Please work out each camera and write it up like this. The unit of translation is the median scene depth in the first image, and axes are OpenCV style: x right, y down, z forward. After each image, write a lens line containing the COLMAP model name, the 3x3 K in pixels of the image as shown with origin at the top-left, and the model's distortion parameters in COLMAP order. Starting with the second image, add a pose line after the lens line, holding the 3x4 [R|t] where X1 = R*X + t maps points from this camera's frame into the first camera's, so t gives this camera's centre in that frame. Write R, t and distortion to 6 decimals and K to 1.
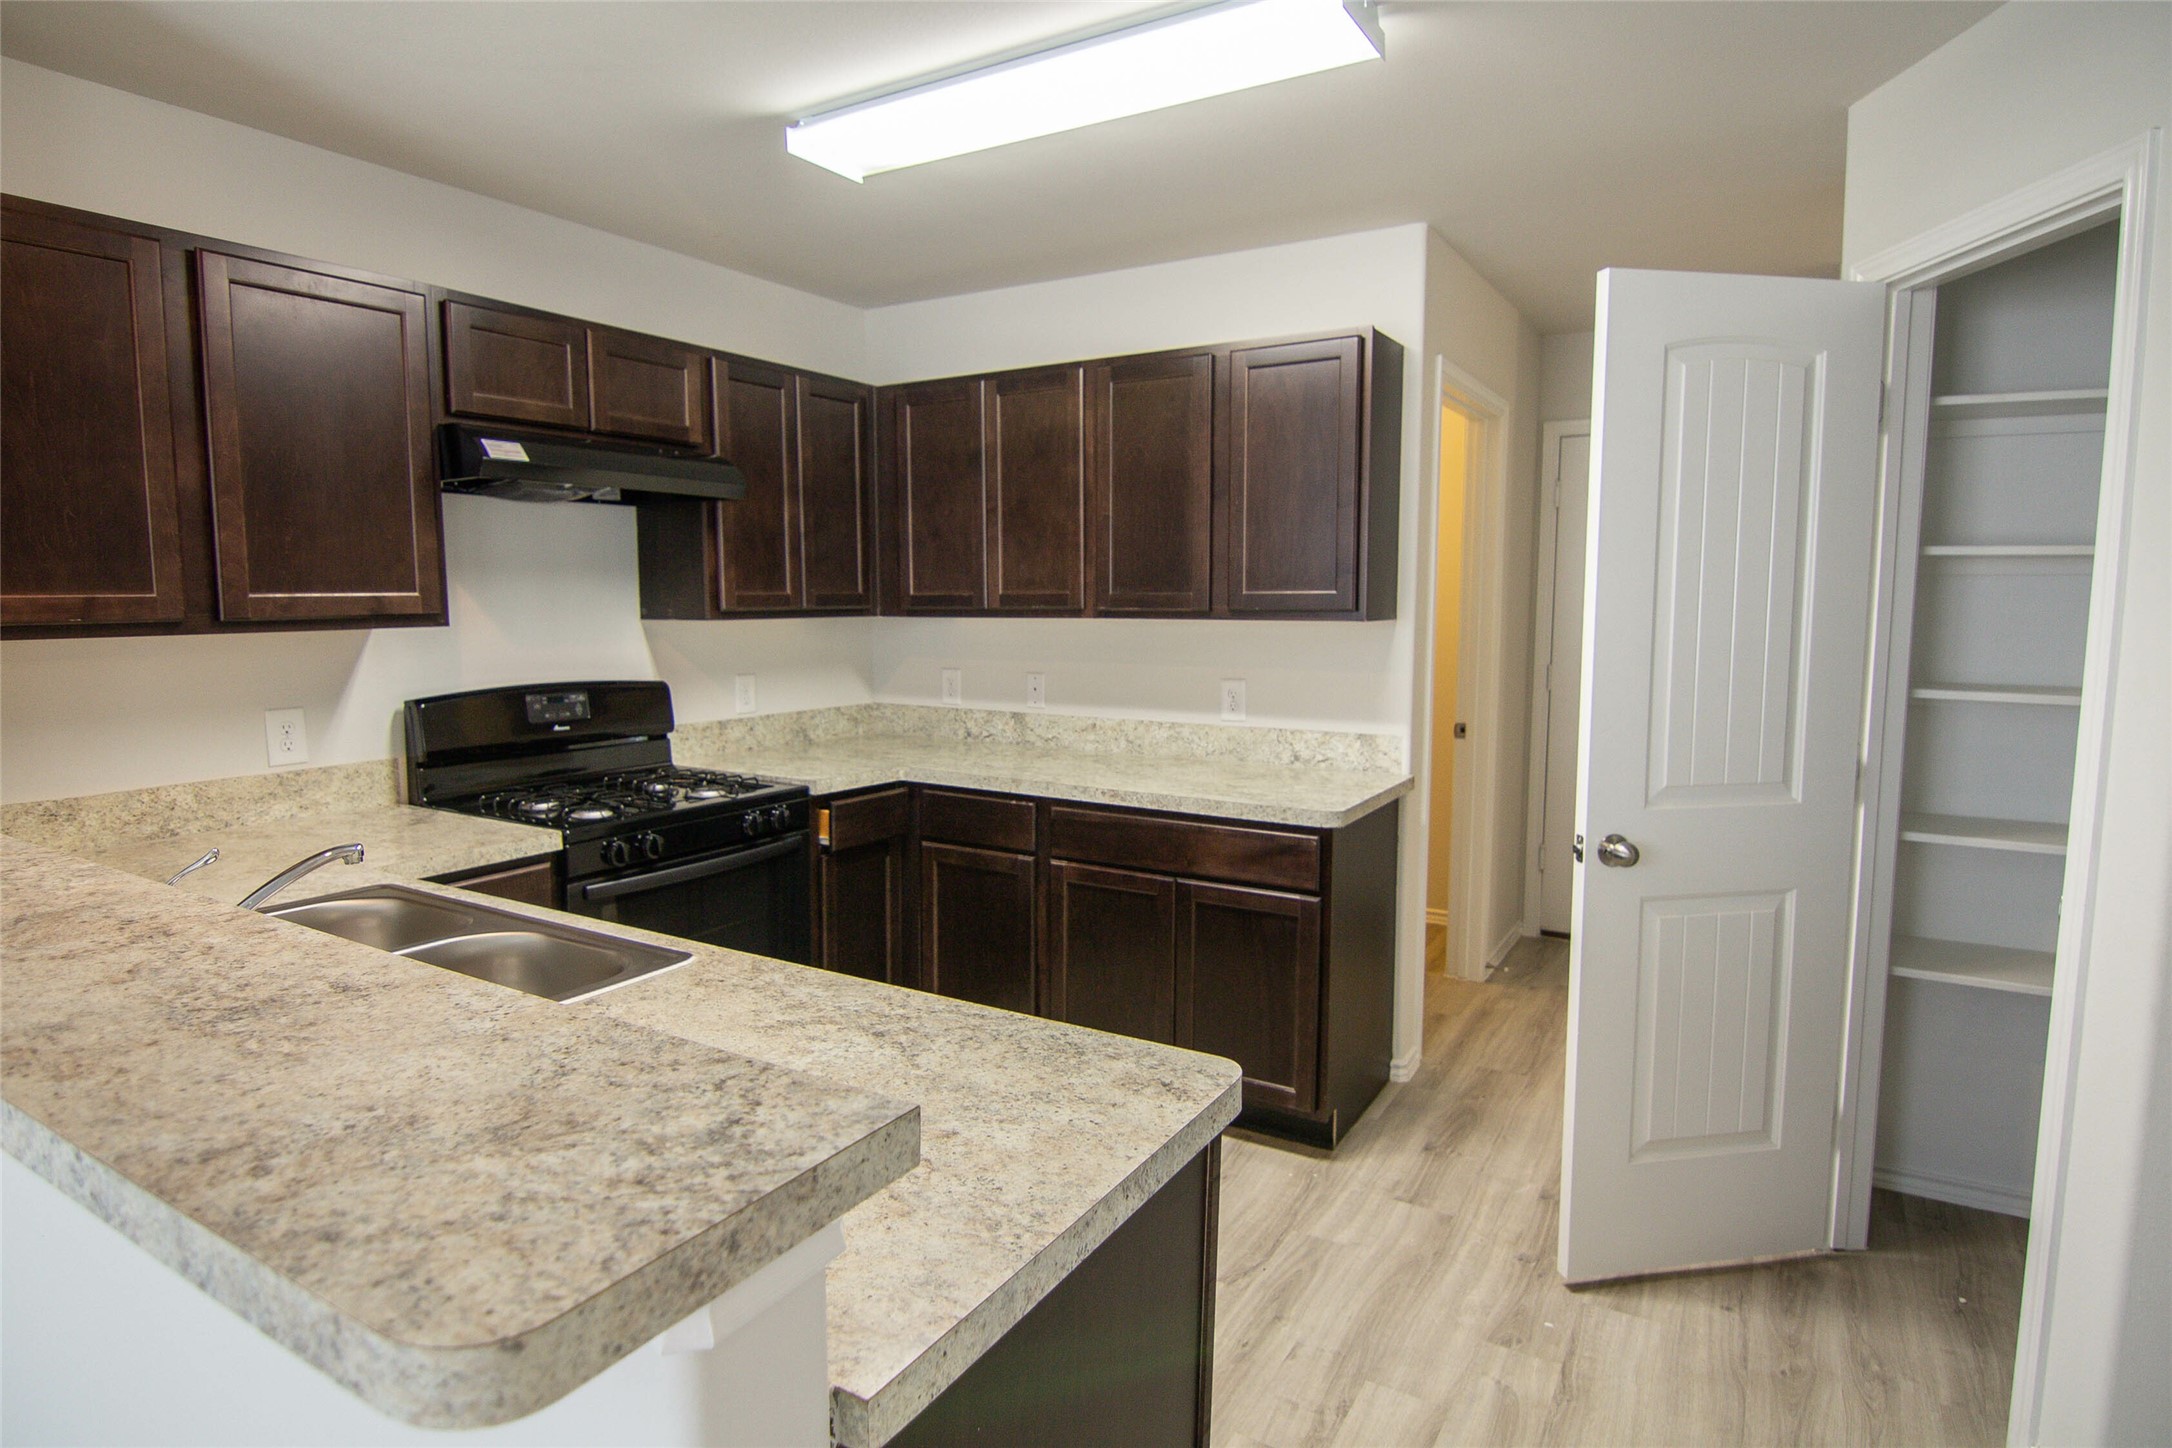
lens RADIAL K [[1150.7, 0, 1086.0], [0, 1150.7, 724.0], [0, 0, 1]] dist [0.021651, -0.038660]
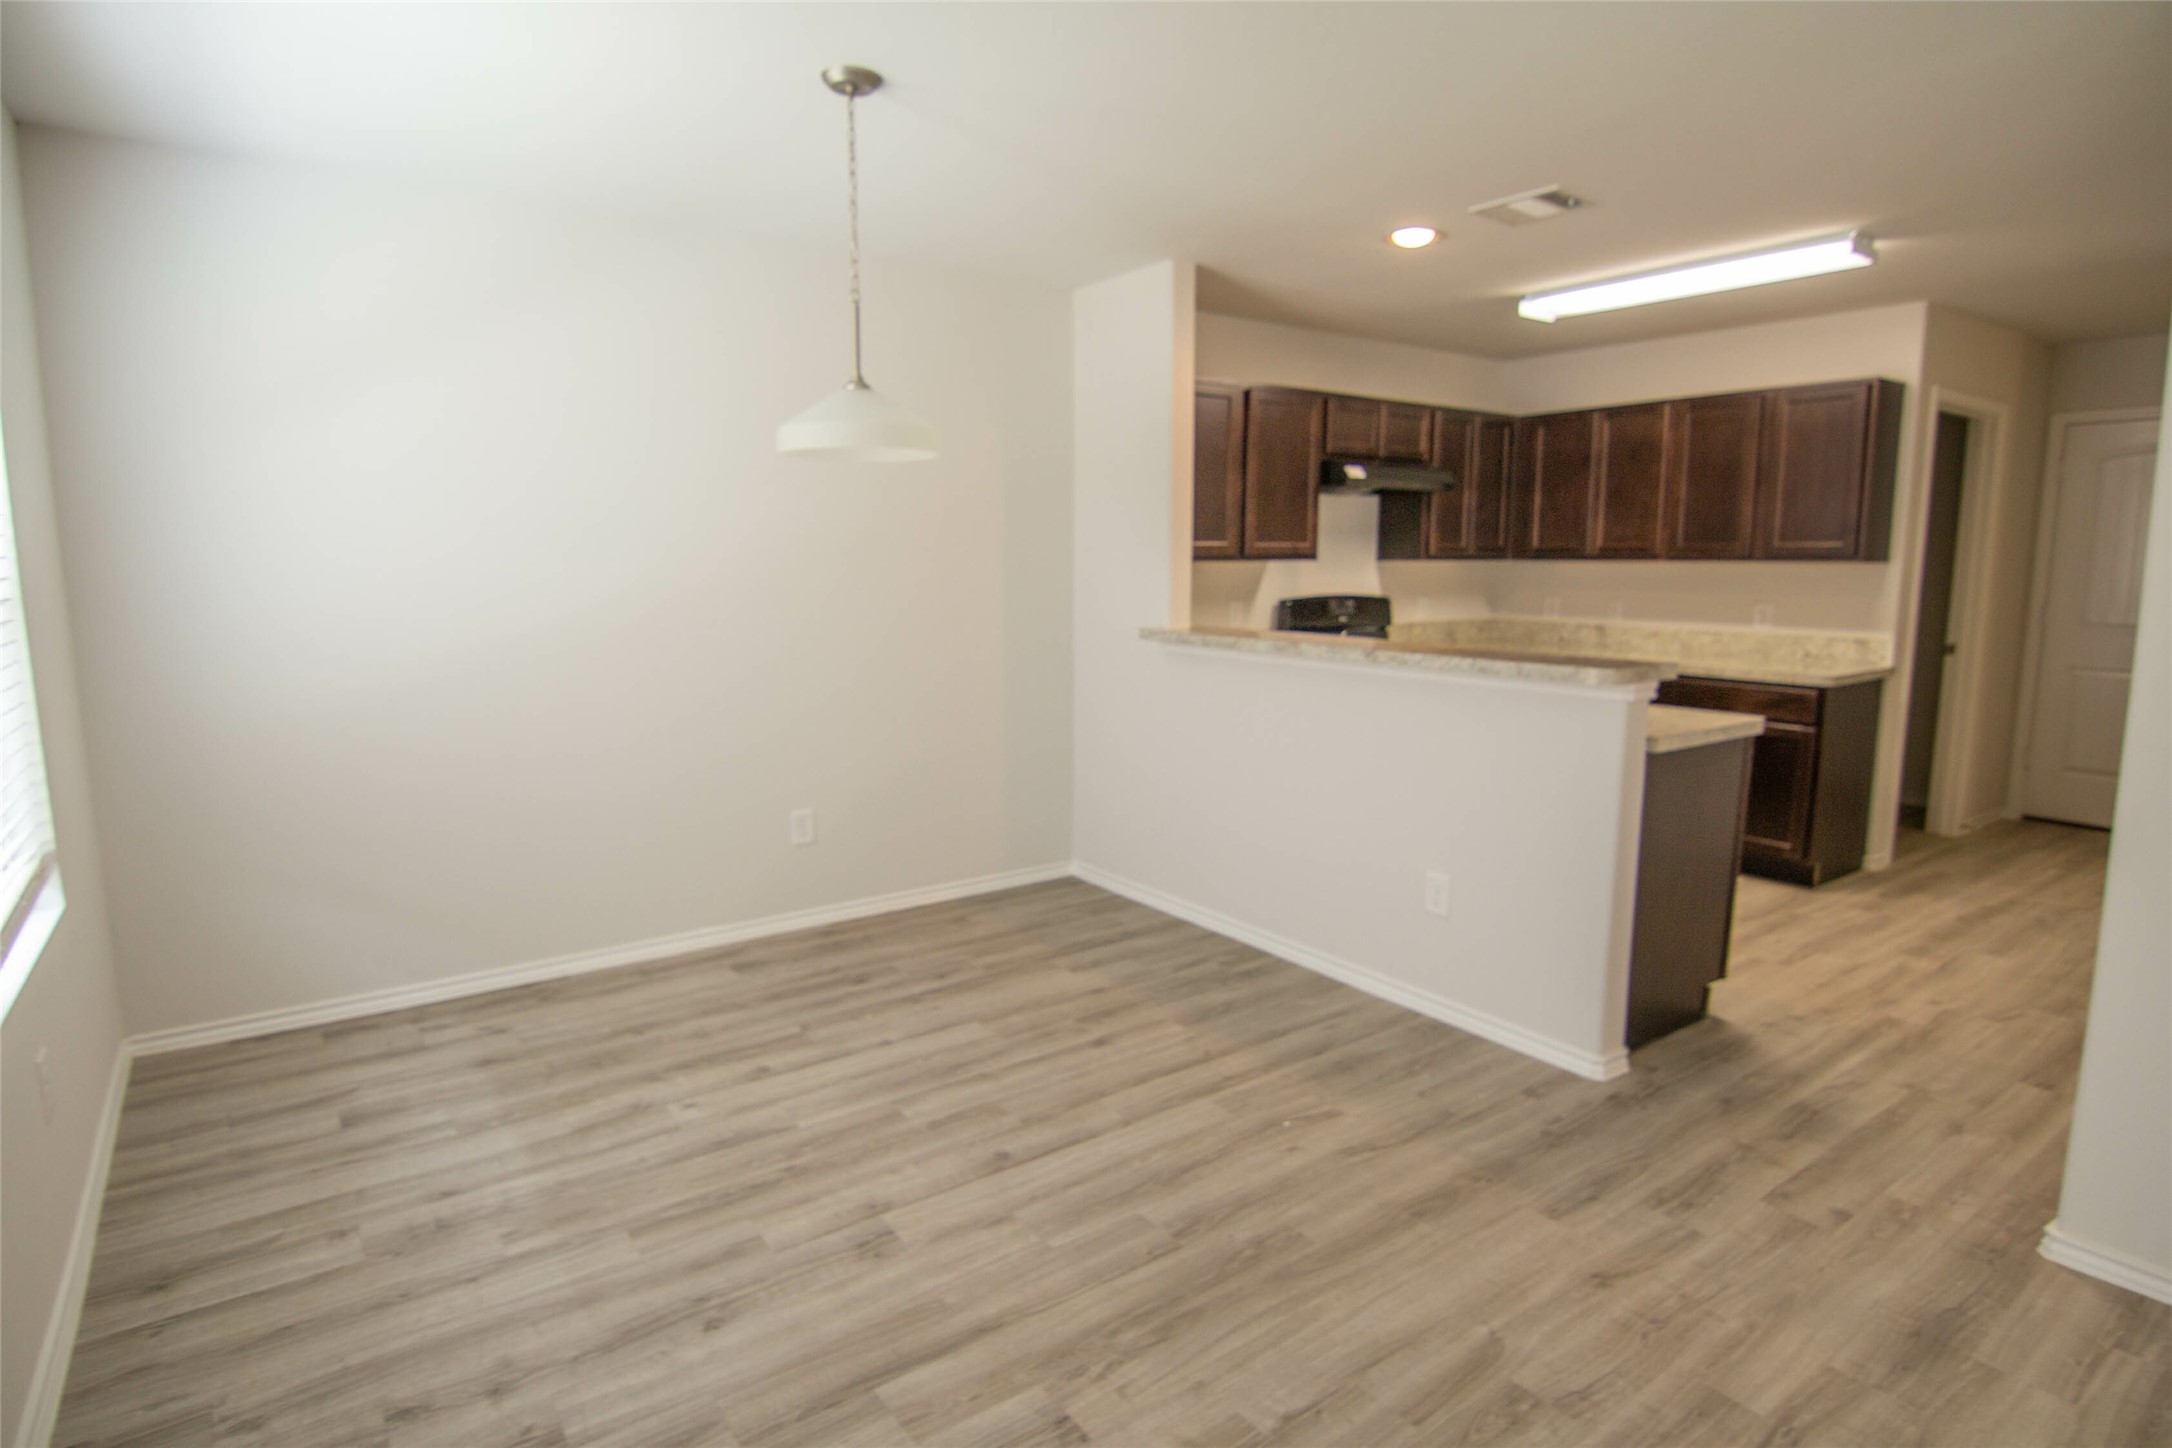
lens RADIAL K [[1150.7, 0, 1086.0], [0, 1150.7, 724.0], [0, 0, 1]] dist [0.021651, -0.038660]
pose [[0.921991, 0.057875, -0.382862, -0.111621], [-0.046815, 0.998175, 0.038151, 0.112758], [0.384371, -0.017251, 0.923017, -0.806366]]
